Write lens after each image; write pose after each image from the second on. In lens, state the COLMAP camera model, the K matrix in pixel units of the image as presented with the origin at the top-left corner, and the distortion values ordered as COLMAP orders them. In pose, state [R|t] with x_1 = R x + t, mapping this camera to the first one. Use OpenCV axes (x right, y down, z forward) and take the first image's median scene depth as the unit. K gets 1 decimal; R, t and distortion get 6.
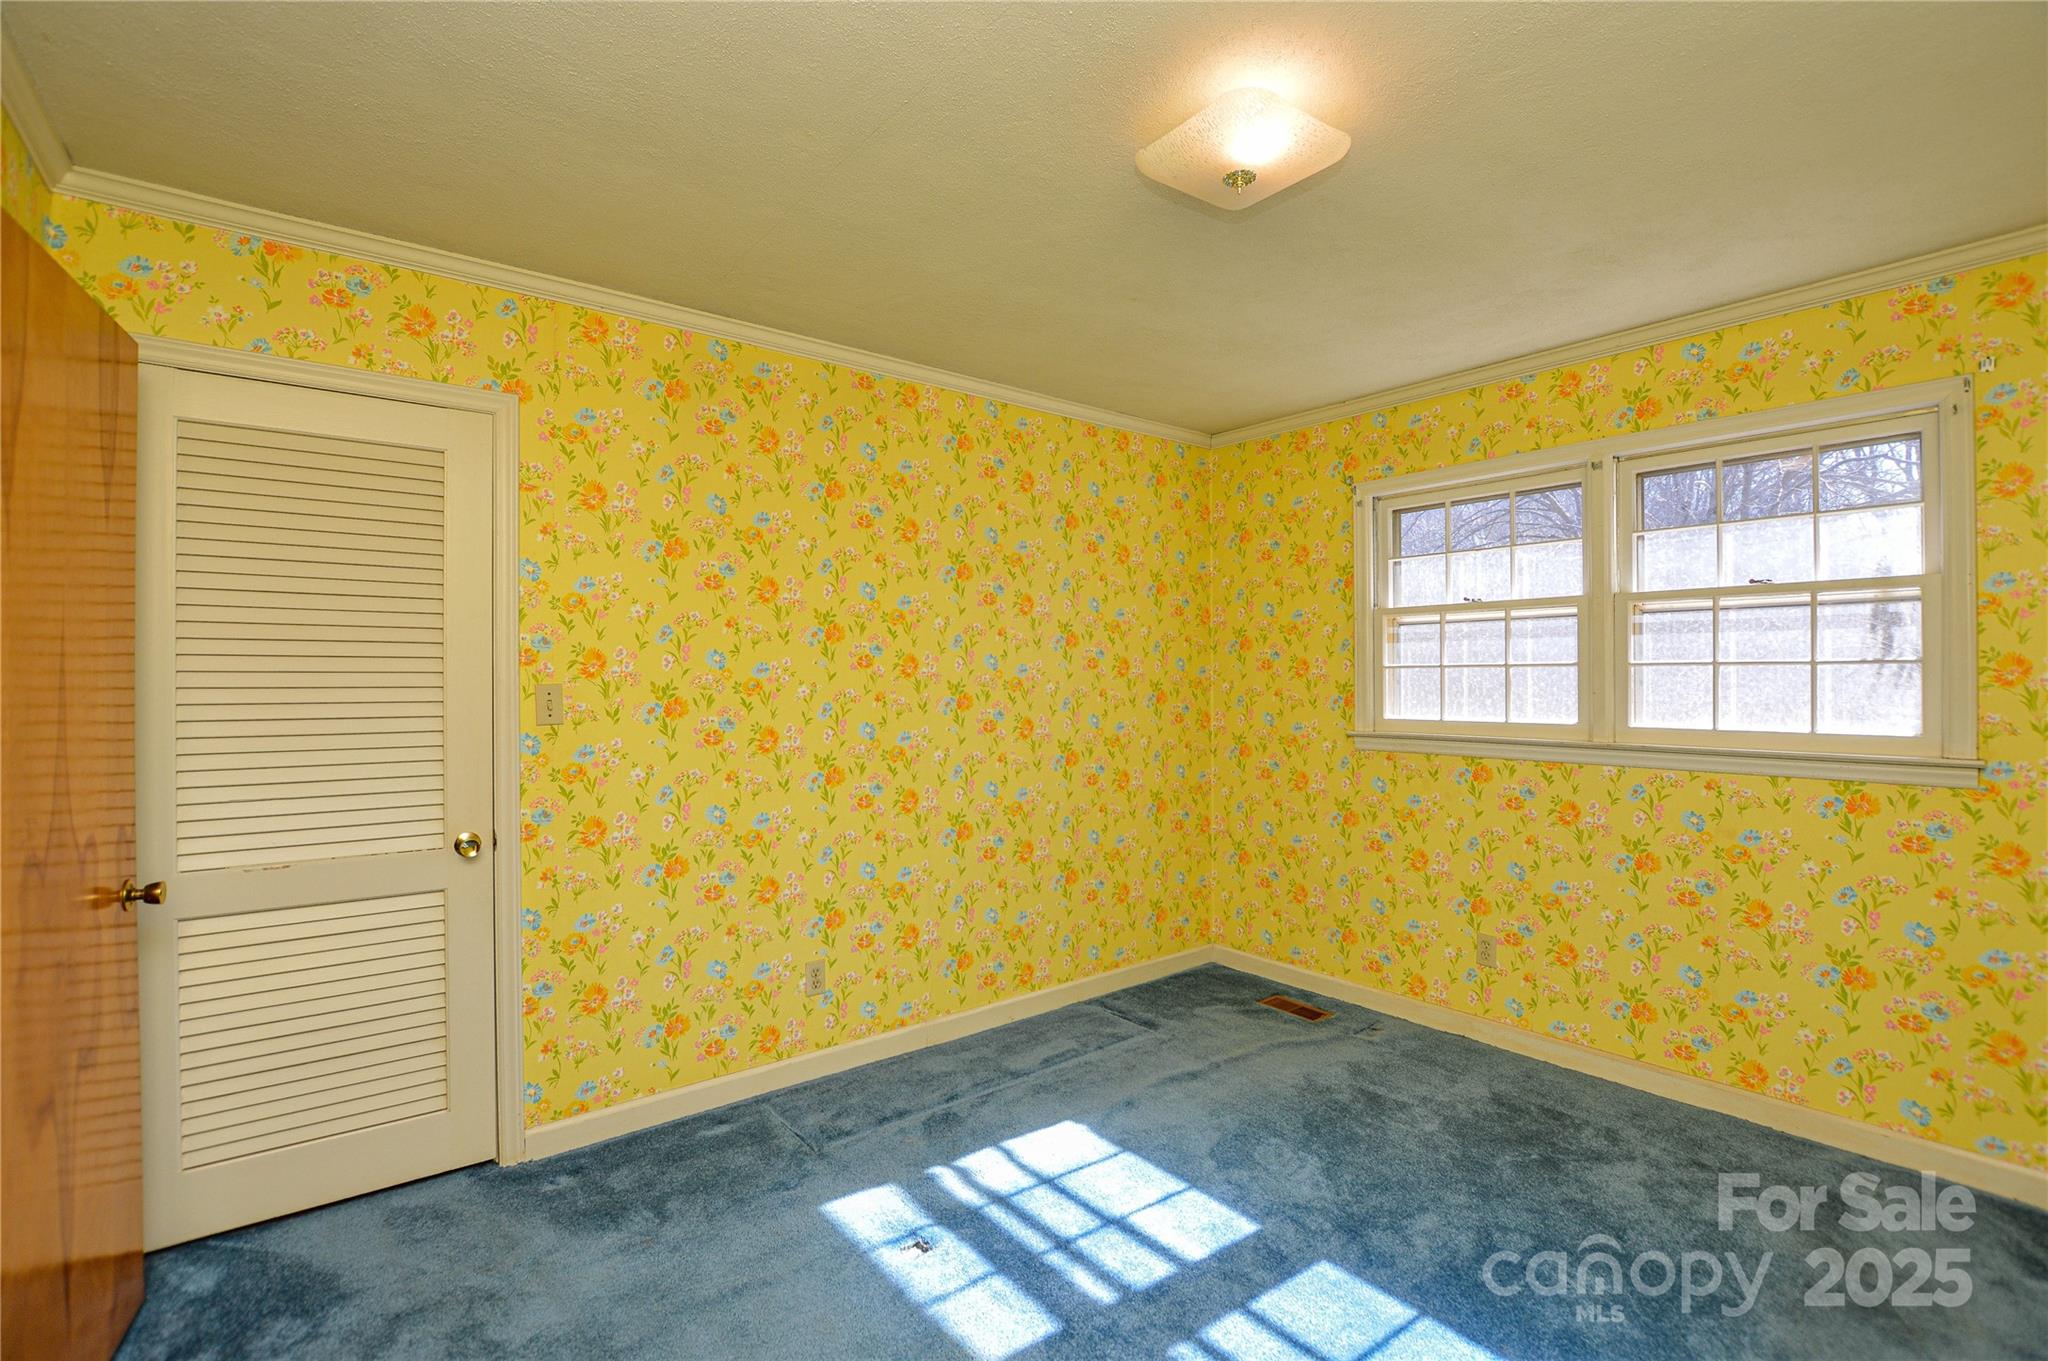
lens RADIAL K [[919.2, 0, 1028.5], [0, 919.2, 678.5], [0, 0, 1]] dist [-0.028490, 0.001843]
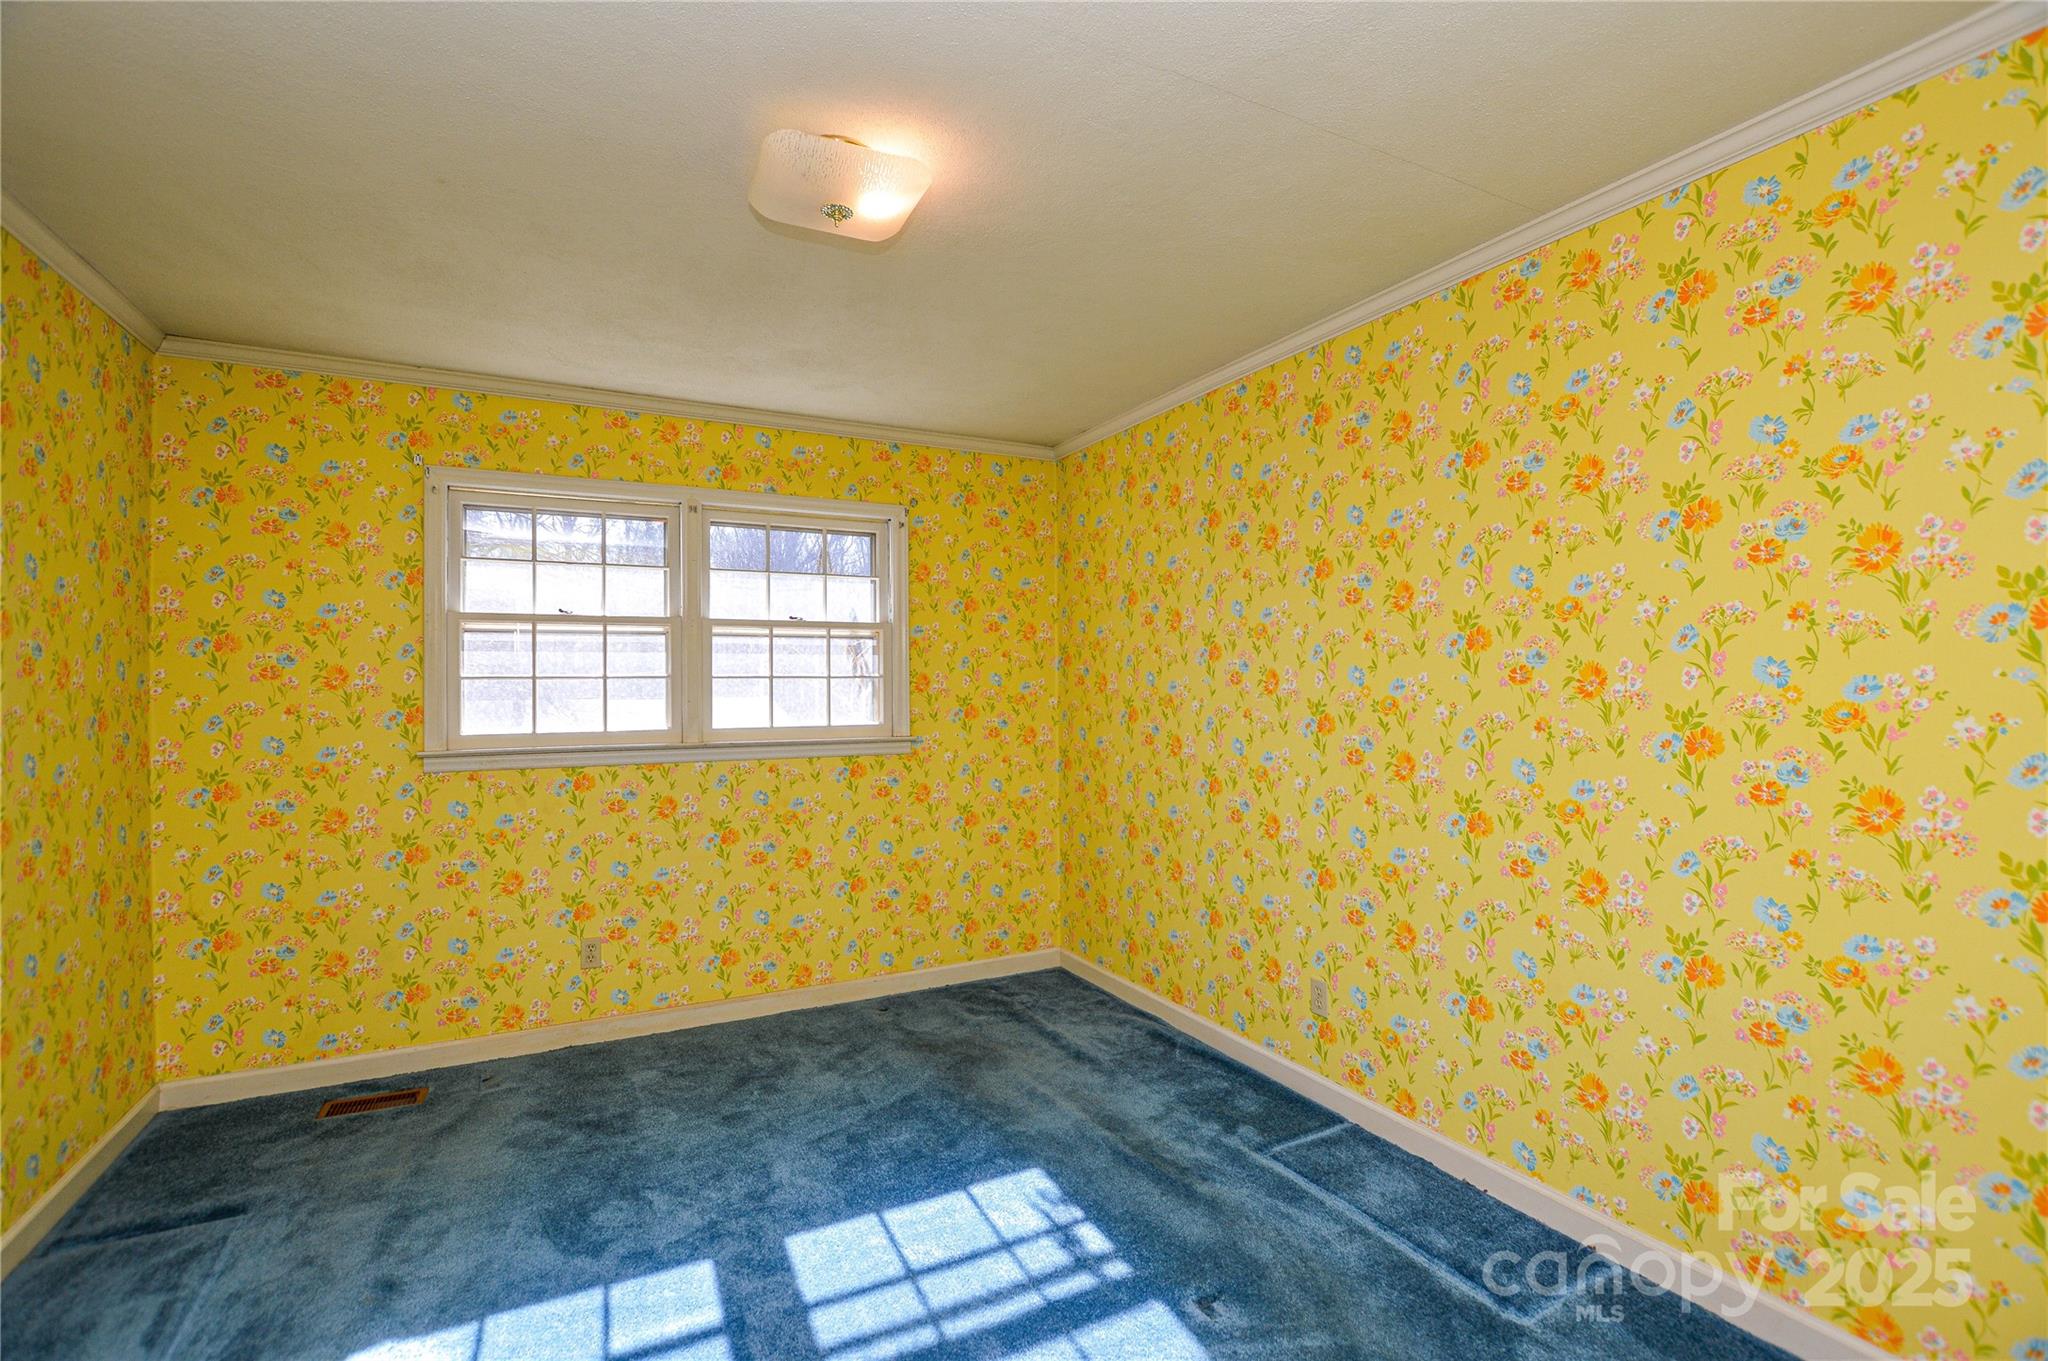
lens RADIAL K [[913.3, 0, 1020.9], [0, 913.3, 675.9], [0, 0, 1]] dist [-0.023333, 0.000950]
pose [[0.198894, 0.007977, 0.979989, -0.438304], [0.004311, 0.999950, -0.009014, -0.004348], [-0.980012, 0.006017, 0.198849, 0.339295]]
